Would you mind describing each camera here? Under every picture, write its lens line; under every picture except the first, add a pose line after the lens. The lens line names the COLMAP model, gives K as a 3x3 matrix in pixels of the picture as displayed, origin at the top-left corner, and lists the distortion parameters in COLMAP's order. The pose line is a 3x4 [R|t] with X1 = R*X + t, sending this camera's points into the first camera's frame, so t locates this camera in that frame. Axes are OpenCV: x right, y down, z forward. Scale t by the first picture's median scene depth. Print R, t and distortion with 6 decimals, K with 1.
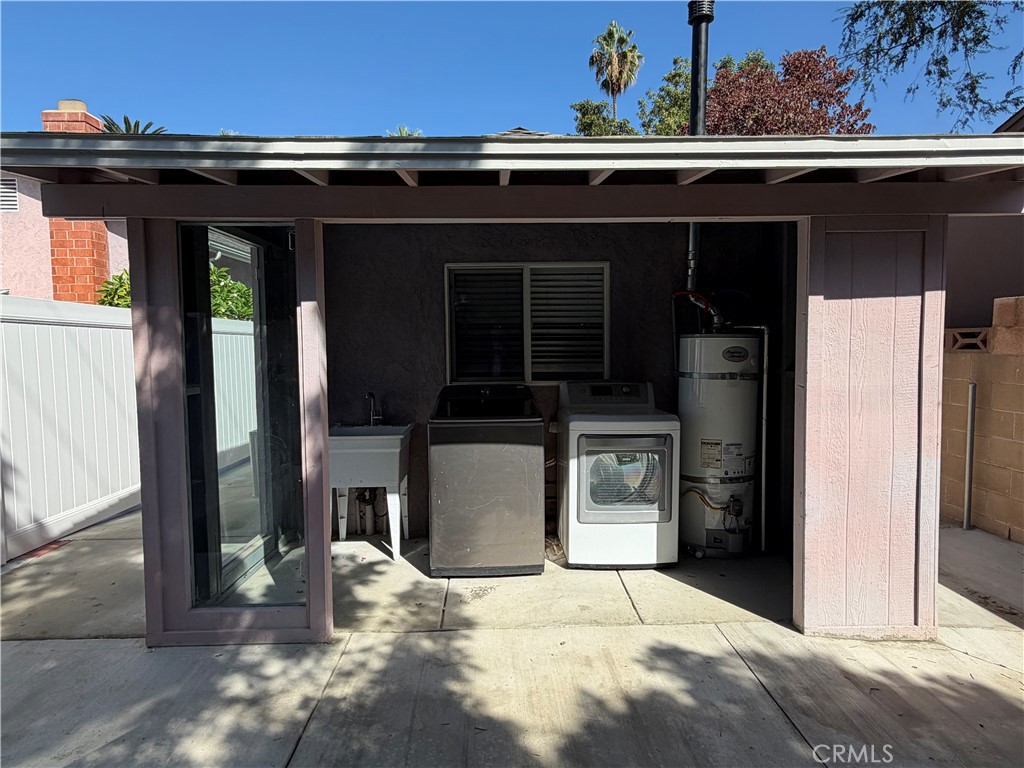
lens RADIAL K [[592.9, 0, 512.0], [0, 592.9, 384.0], [0, 0, 1]] dist [0.002182, -0.000311]
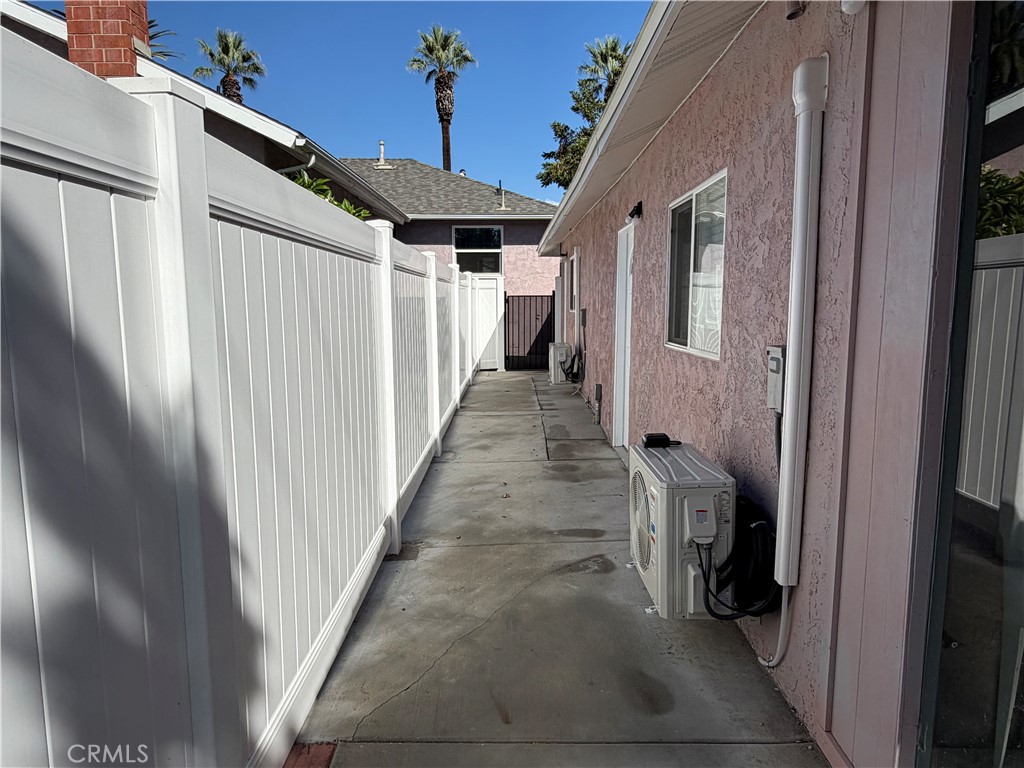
lens RADIAL K [[677.9, 0, 512.0], [0, 677.9, 384.0], [0, 0, 1]] dist [0.001138, 0.000217]
pose [[0.999472, 0.014757, -0.028946, -0.729575], [-0.012926, 0.997964, 0.062451, -0.036085], [0.029809, -0.062043, 0.997628, 0.645774]]
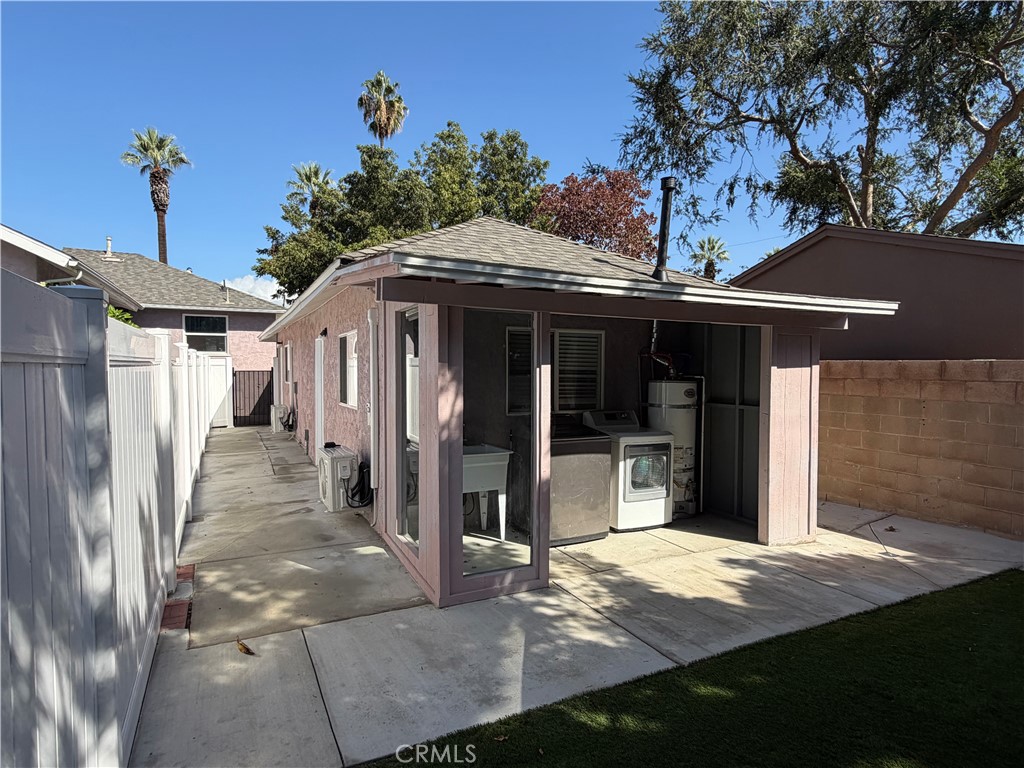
lens RADIAL K [[560.1, 0, 507.3], [0, 560.1, 392.9], [0, 0, 1]] dist [-0.000673, 0.000469]
pose [[0.907048, -0.002887, 0.421017, -0.788985], [0.011138, 0.999791, -0.017140, -0.031748], [-0.420880, 0.020236, 0.906891, -0.210414]]
